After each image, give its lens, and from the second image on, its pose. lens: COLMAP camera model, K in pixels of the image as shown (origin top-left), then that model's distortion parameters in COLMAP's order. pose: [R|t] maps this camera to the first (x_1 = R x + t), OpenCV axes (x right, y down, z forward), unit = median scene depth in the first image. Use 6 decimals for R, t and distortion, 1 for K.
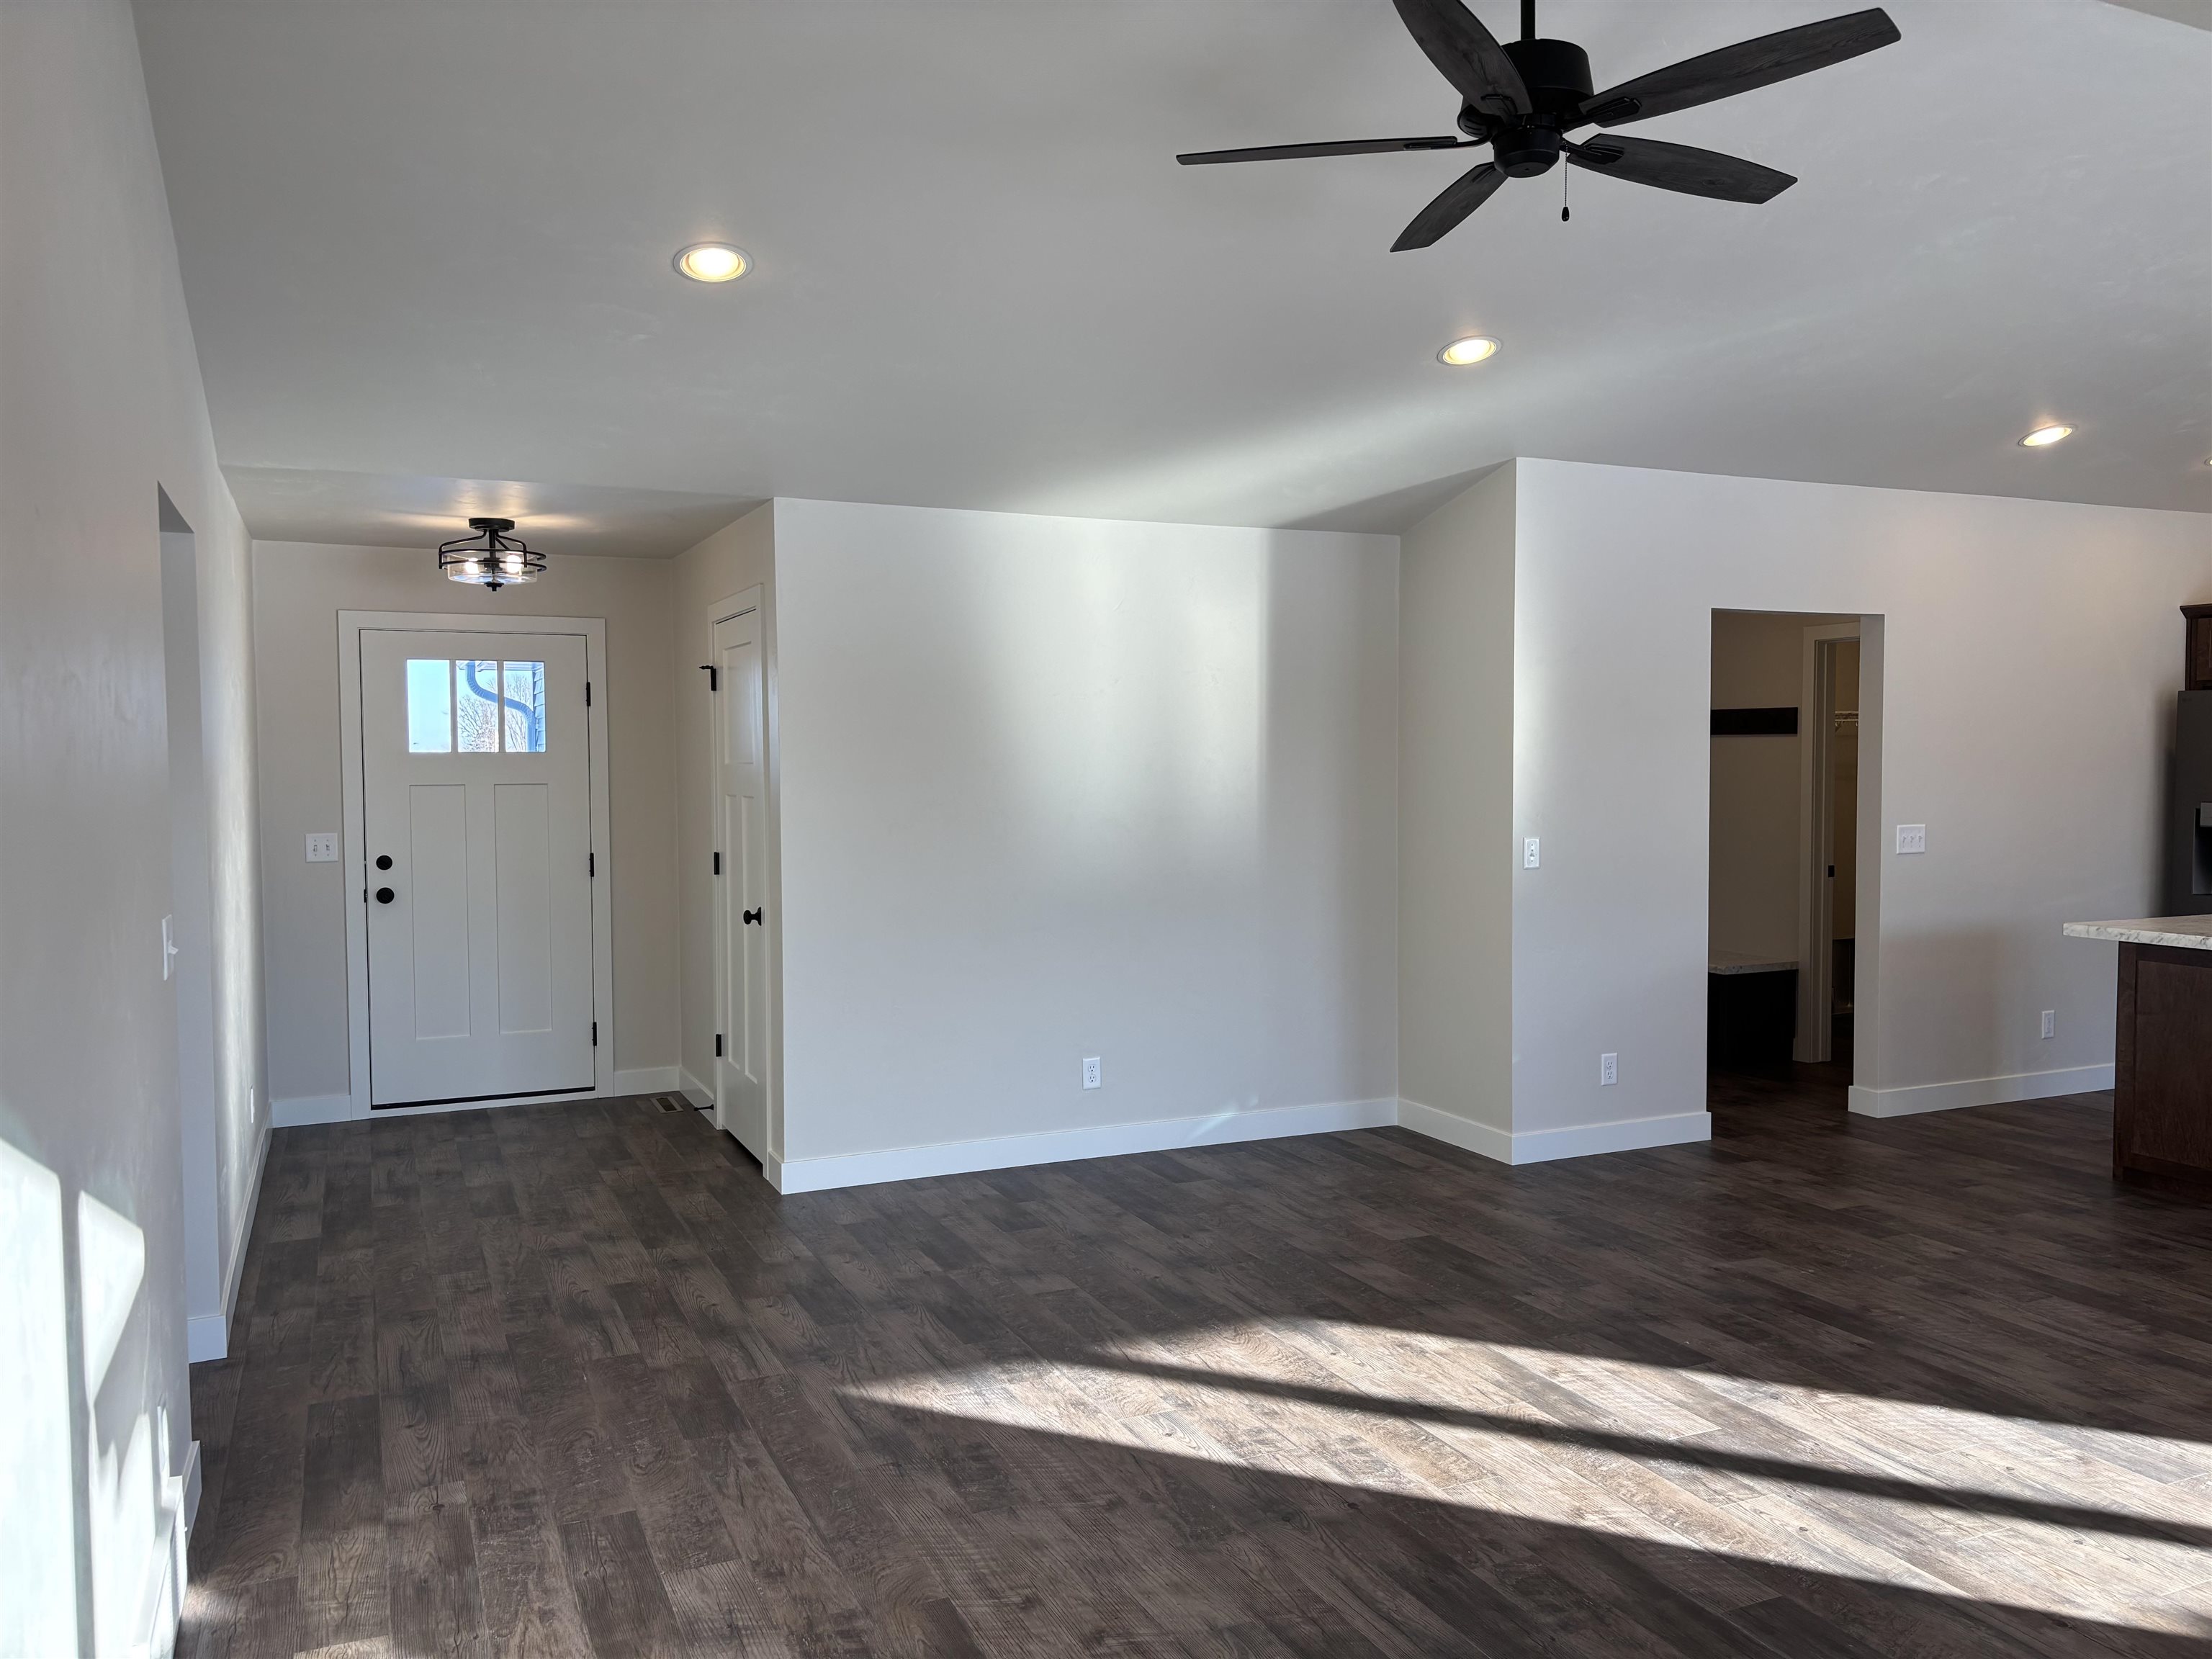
lens RADIAL K [[1671.0, 0, 1113.9], [0, 1671.0, 833.0], [0, 0, 1]] dist [0.053133, -0.057310]
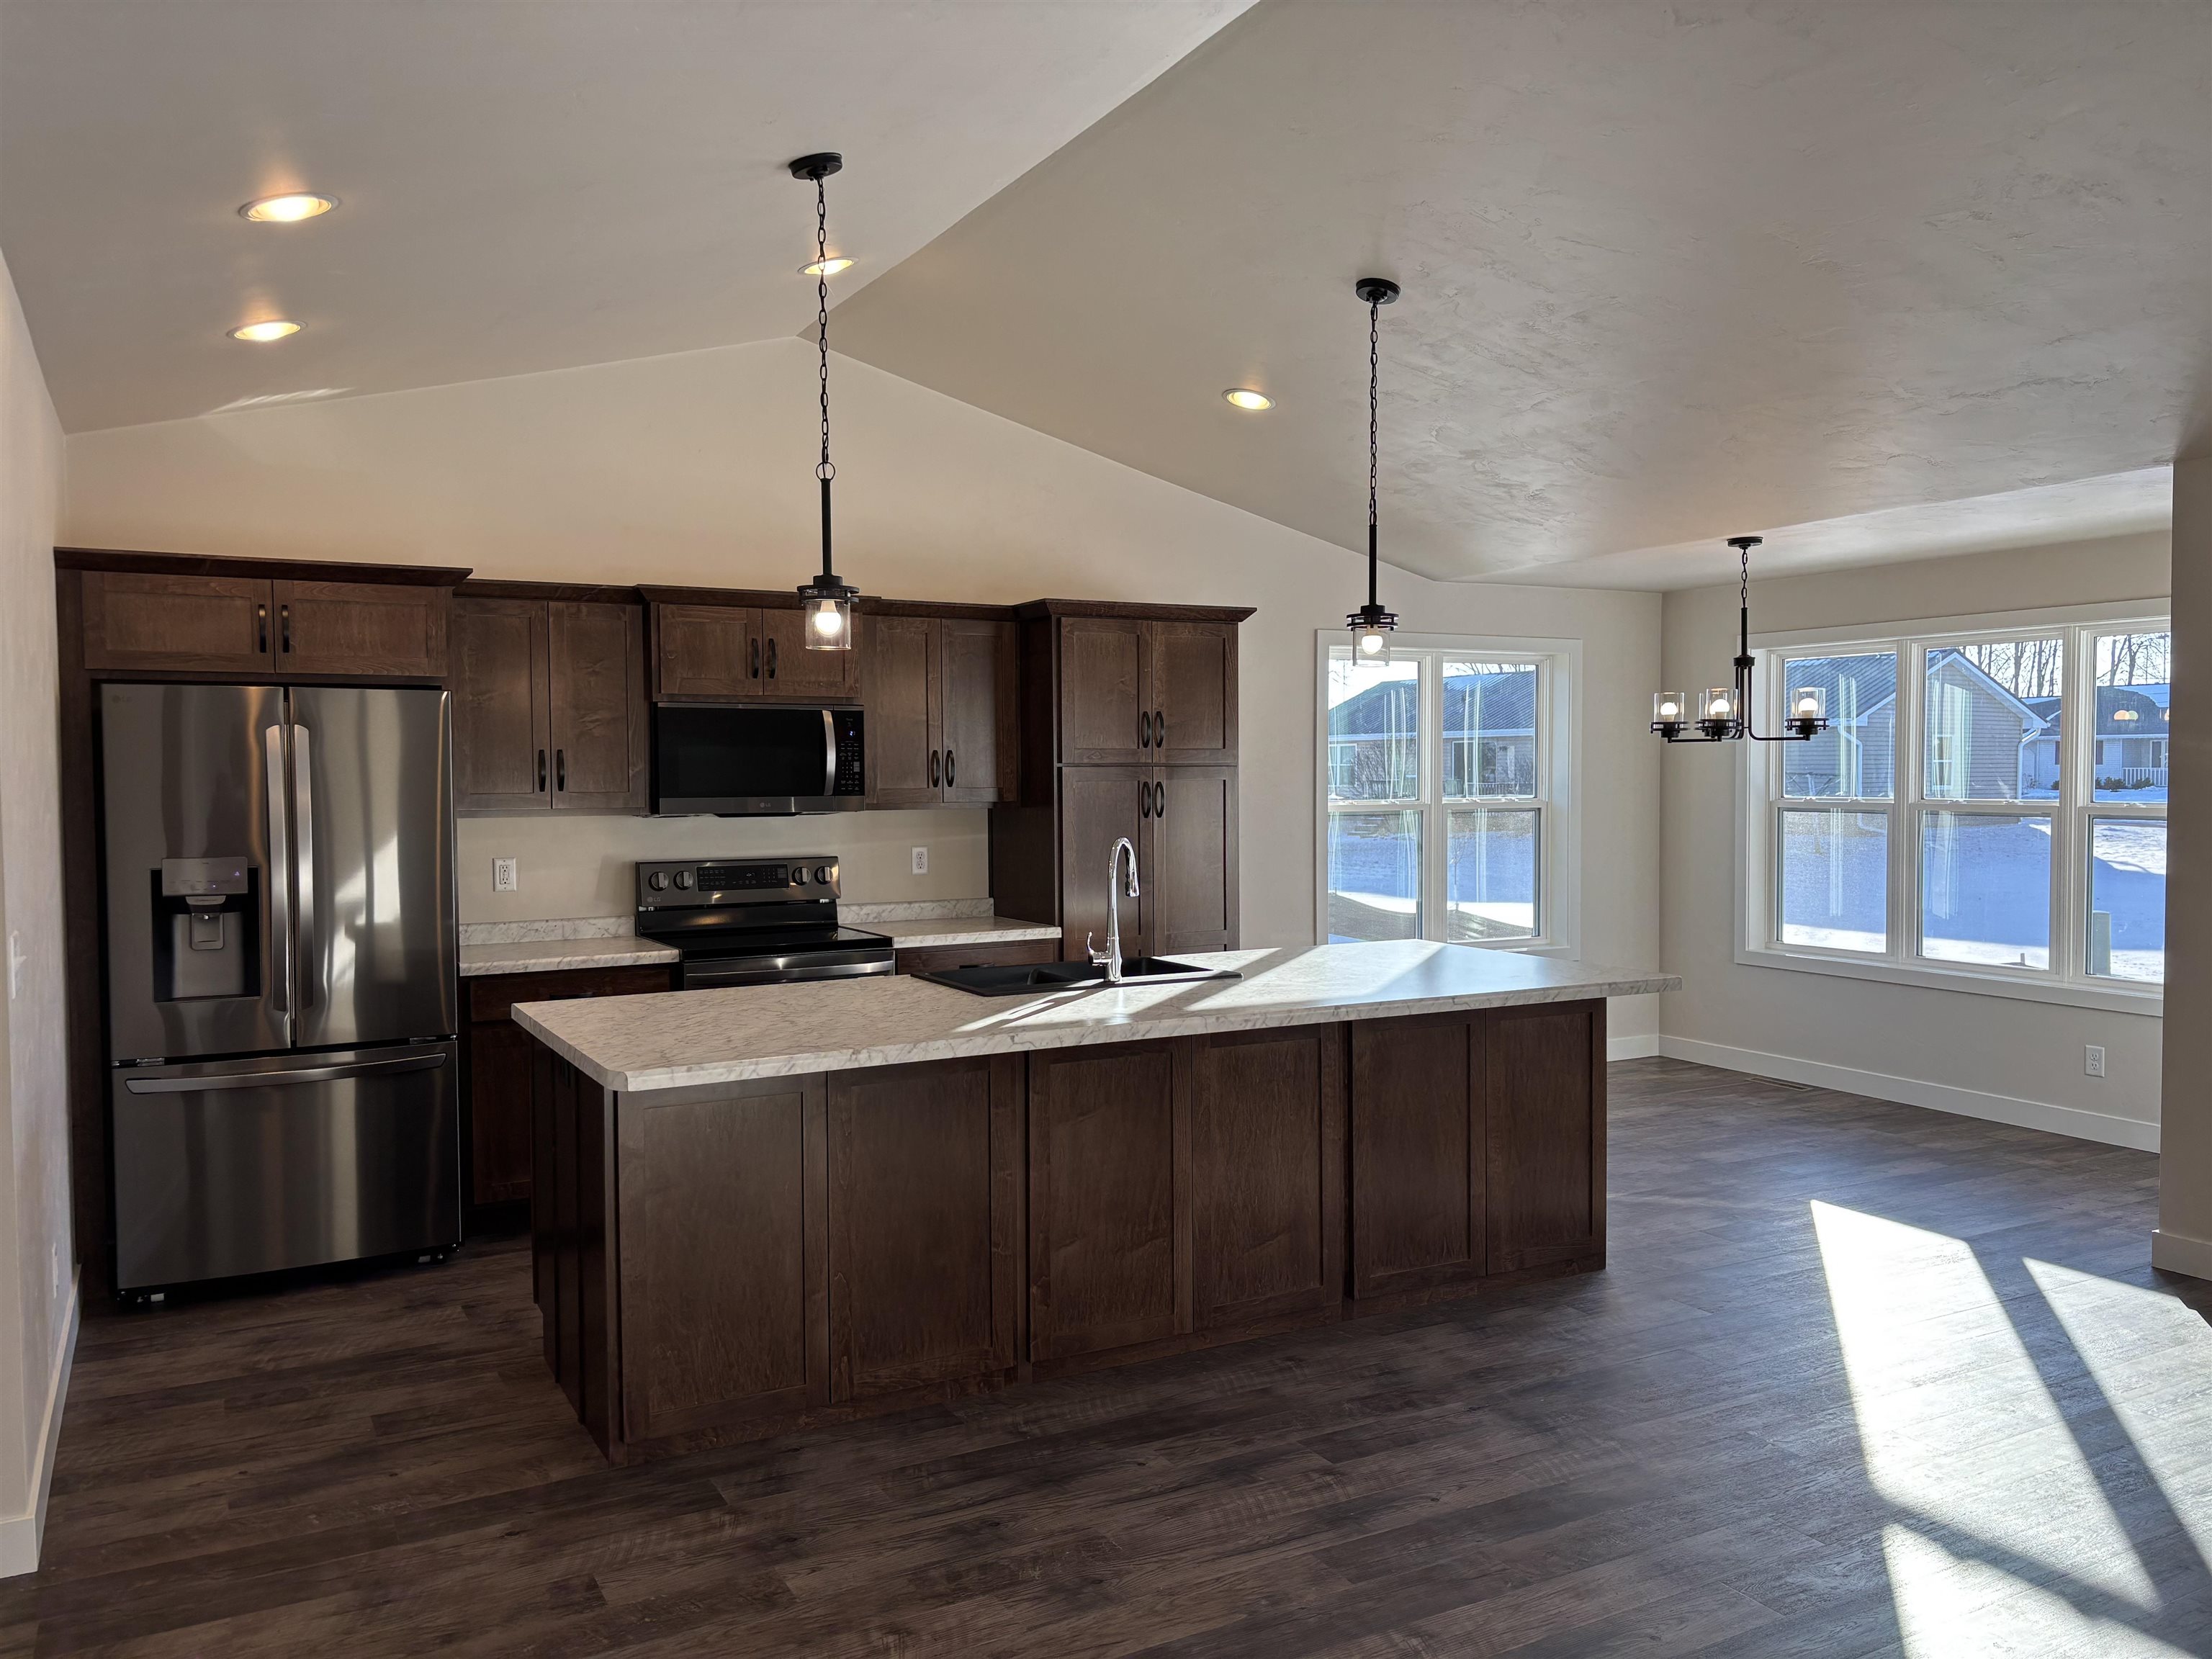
lens RADIAL K [[1671.0, 0, 1113.9], [0, 1671.0, 833.0], [0, 0, 1]] dist [0.053133, -0.057310]
pose [[-0.073292, -0.030249, 0.996852, -0.043108], [0.049283, 0.998209, 0.033913, -0.059729], [-0.996092, 0.051614, -0.071670, 1.286979]]
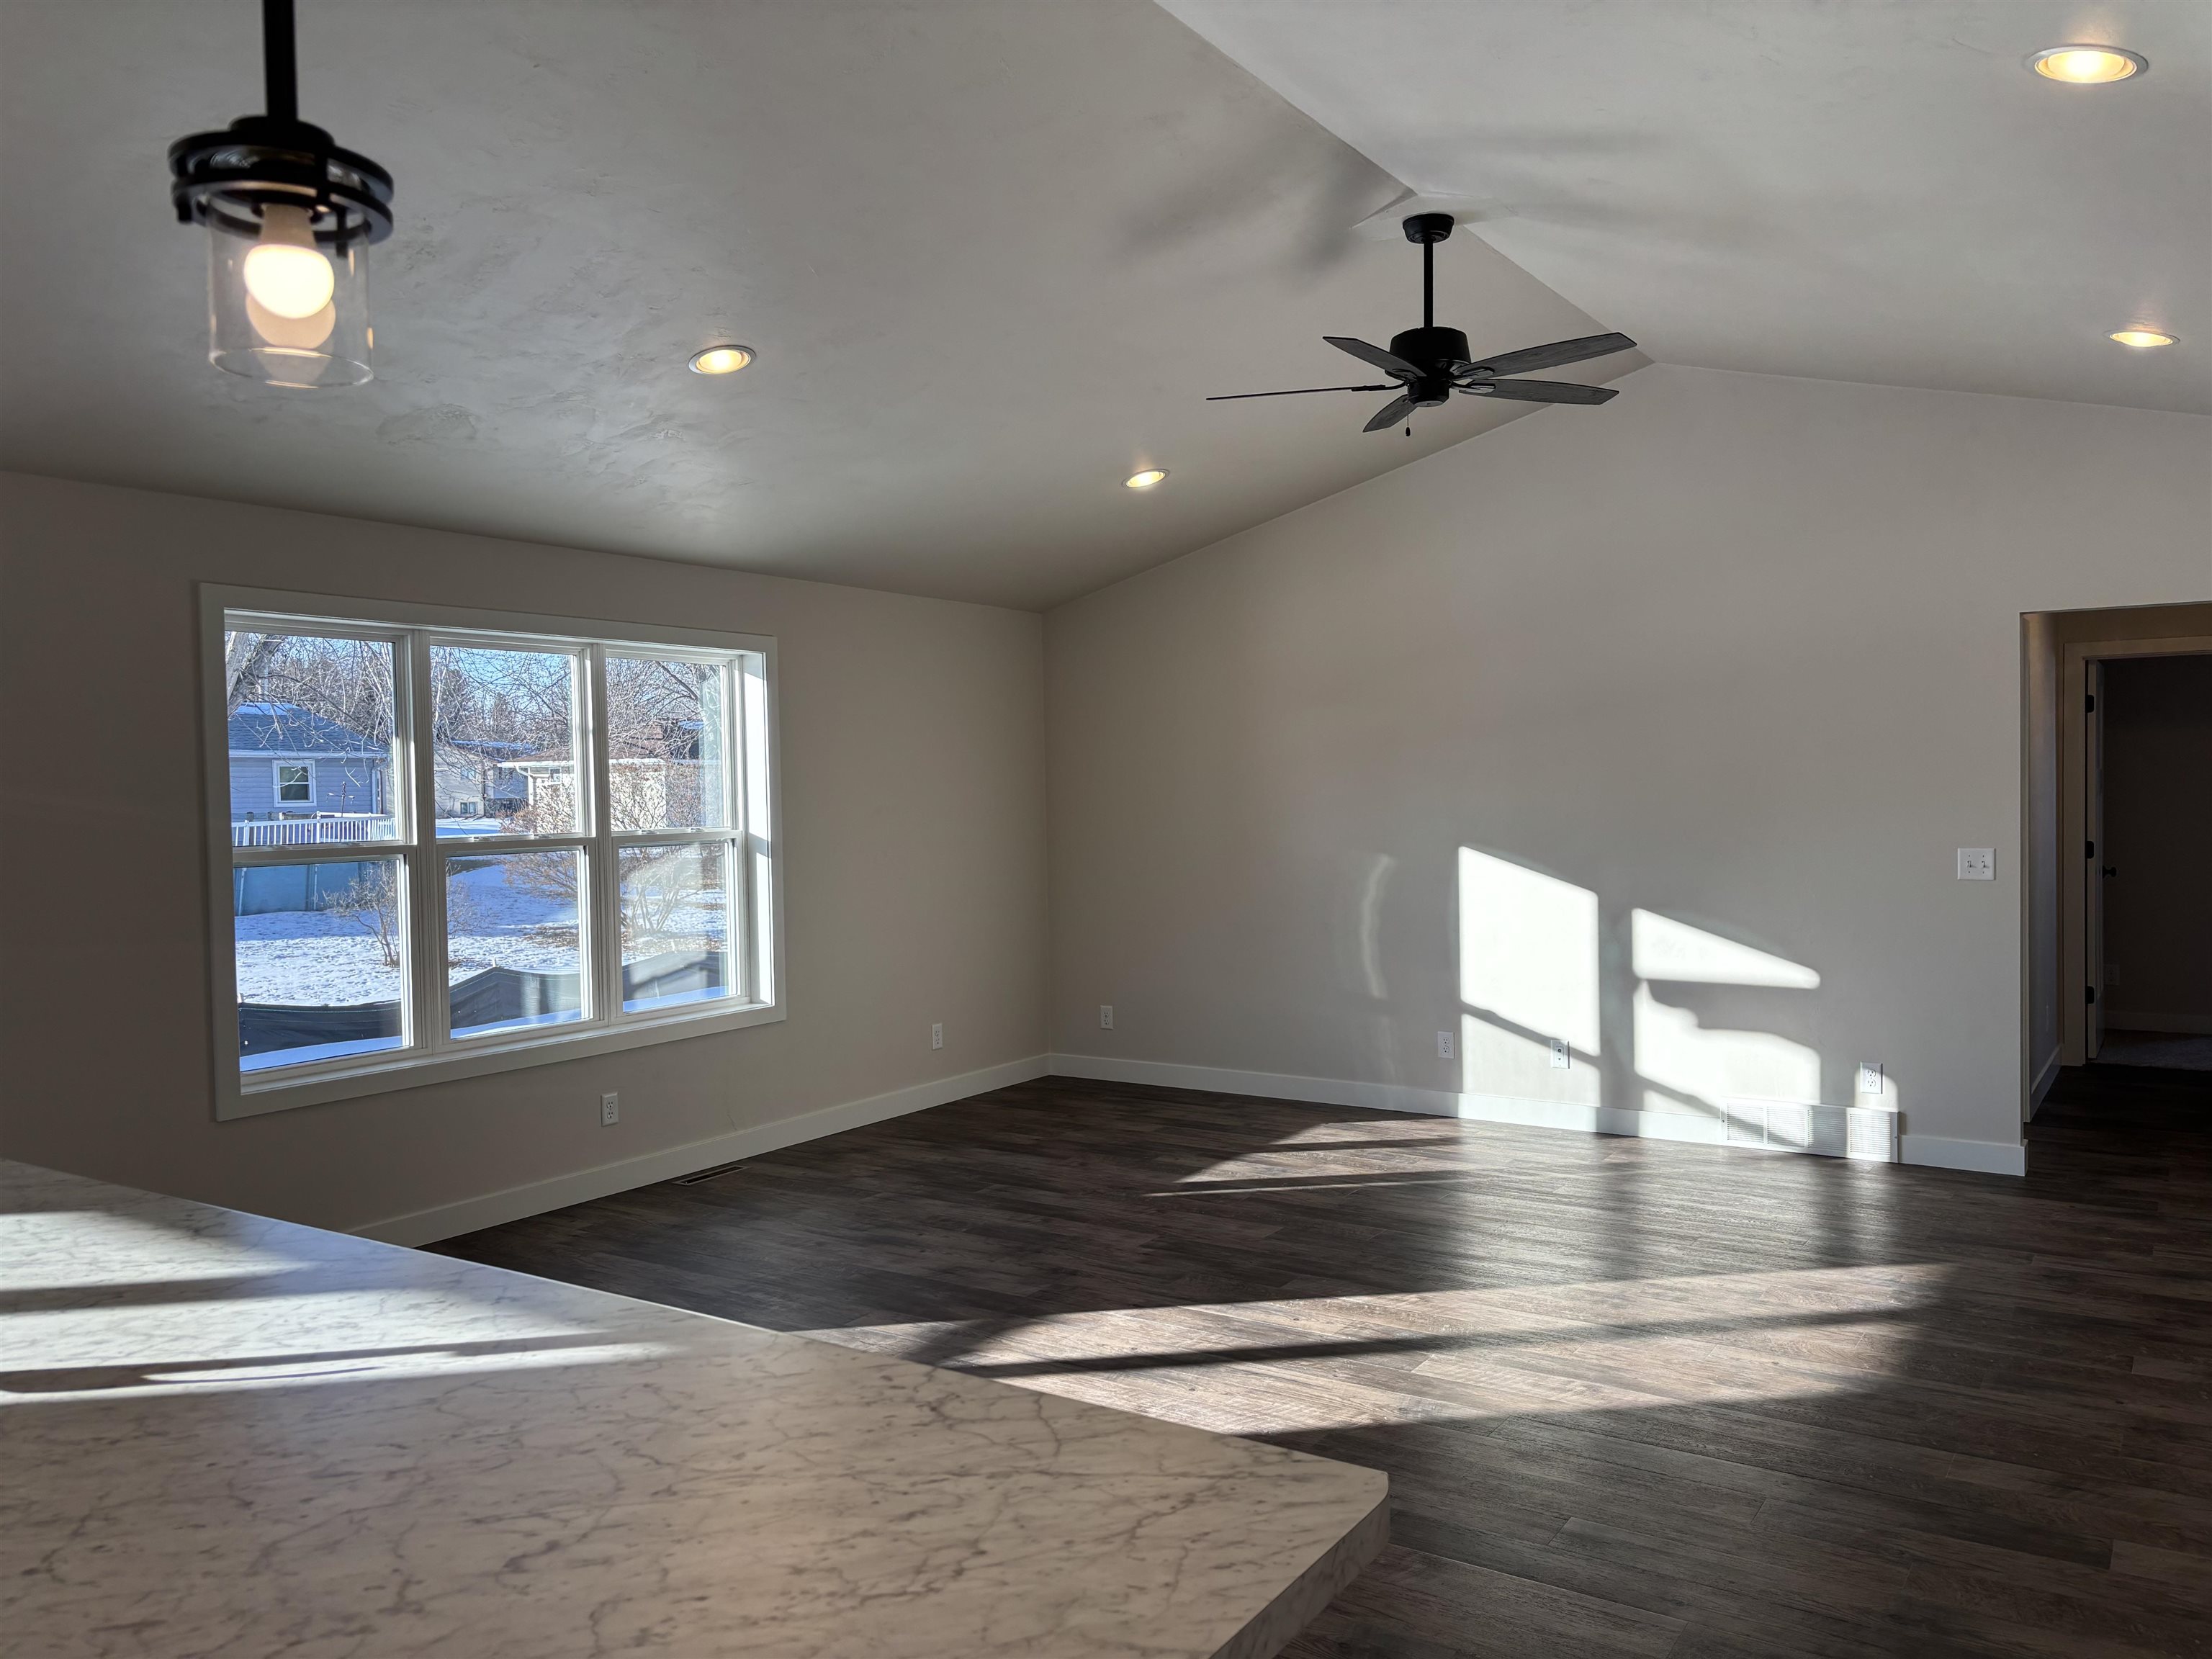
lens RADIAL K [[1671.0, 0, 1113.9], [0, 1671.0, 833.0], [0, 0, 1]] dist [0.053133, -0.057310]
pose [[-0.845447, 0.038678, -0.532656, 1.065988], [-0.001339, 0.997217, 0.074537, -0.088611], [0.534057, 0.063731, -0.843043, 1.740062]]
